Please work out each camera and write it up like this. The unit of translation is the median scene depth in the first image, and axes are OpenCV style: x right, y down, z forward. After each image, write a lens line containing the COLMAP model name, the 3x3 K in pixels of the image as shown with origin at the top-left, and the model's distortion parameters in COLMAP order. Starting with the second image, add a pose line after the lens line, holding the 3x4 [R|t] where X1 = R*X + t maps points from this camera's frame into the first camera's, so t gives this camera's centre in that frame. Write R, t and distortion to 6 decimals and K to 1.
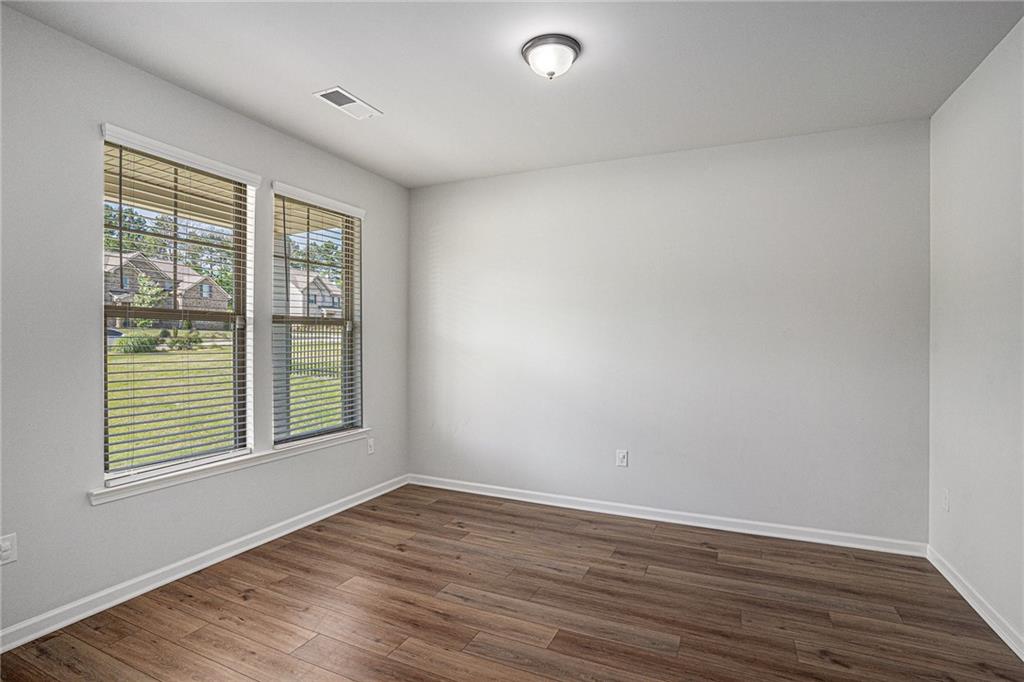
lens RADIAL K [[515.4, 0, 511.2], [0, 515.4, 346.8], [0, 0, 1]] dist [-0.050648, 0.023295]
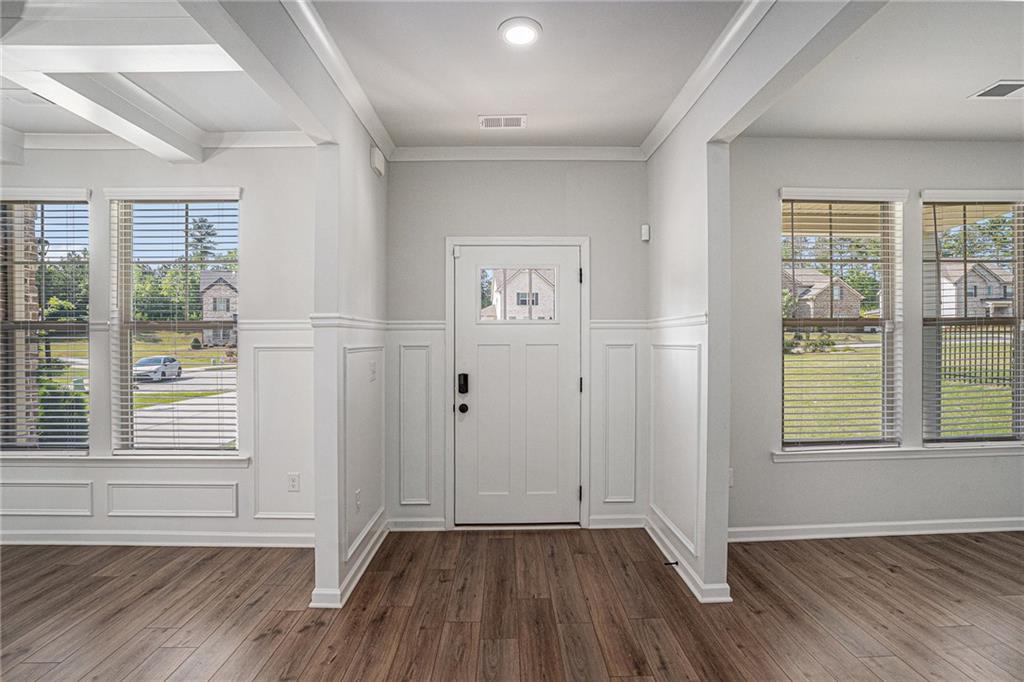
lens RADIAL K [[515.4, 0, 511.2], [0, 515.4, 346.8], [0, 0, 1]] dist [-0.050648, 0.023295]
pose [[0.442254, -0.001820, -0.896888, 0.086207], [-0.003071, 0.999989, -0.003543, 0.002606], [0.896884, 0.004321, 0.442244, -0.215168]]
